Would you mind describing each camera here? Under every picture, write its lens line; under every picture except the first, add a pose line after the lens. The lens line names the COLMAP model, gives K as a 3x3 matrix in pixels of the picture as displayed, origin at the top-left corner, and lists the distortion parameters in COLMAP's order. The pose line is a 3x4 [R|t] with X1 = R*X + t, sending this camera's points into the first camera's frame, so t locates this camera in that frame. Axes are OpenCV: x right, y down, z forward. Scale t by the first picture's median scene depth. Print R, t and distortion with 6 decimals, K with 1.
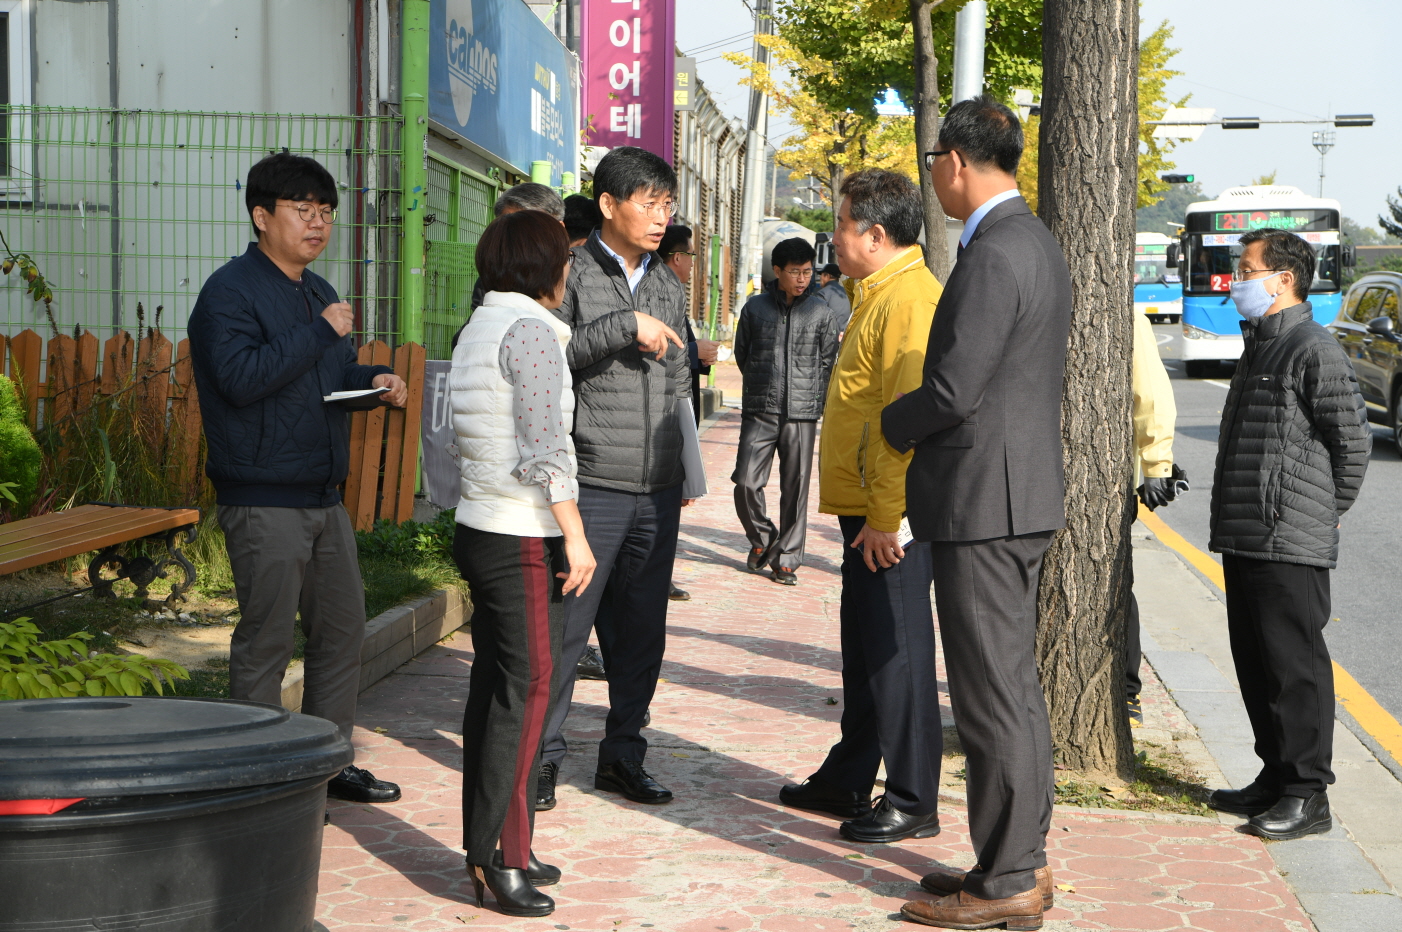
lens RADIAL K [[2766.8, 0, 735.2], [0, 2766.8, 466.7], [0, 0, 1]] dist [0.299056, 0.148347]
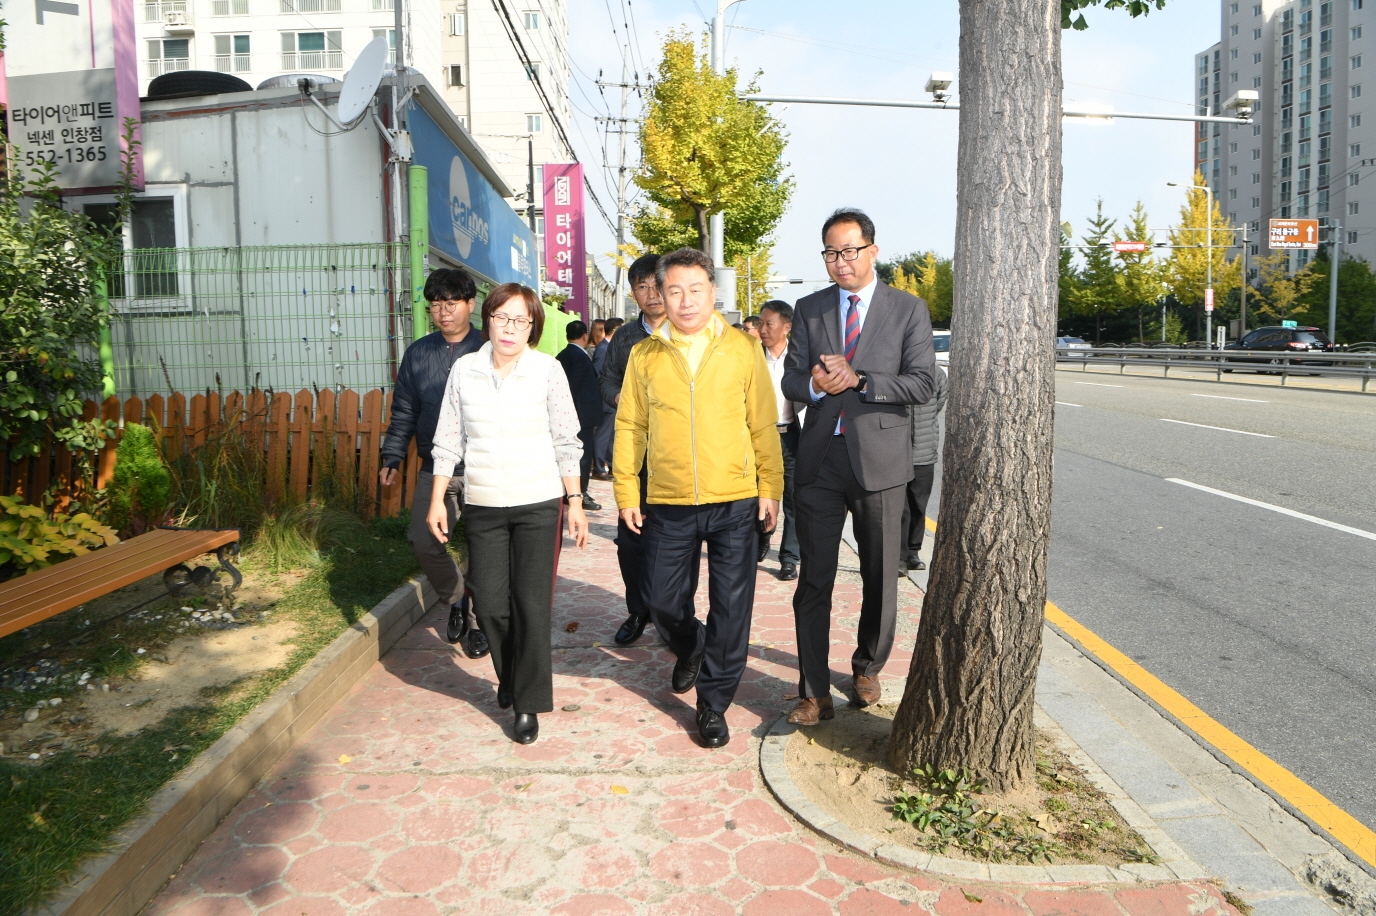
lens RADIAL K [[971.0, 0, 688.0], [0, 971.0, 458.0], [0, 0, 1]] dist [-0.076739, 0.015537]
pose [[0.996288, -0.042161, 0.075054, -0.010579], [0.038321, 0.997917, 0.051887, -0.027131], [-0.077085, -0.048818, 0.995829, 0.432578]]
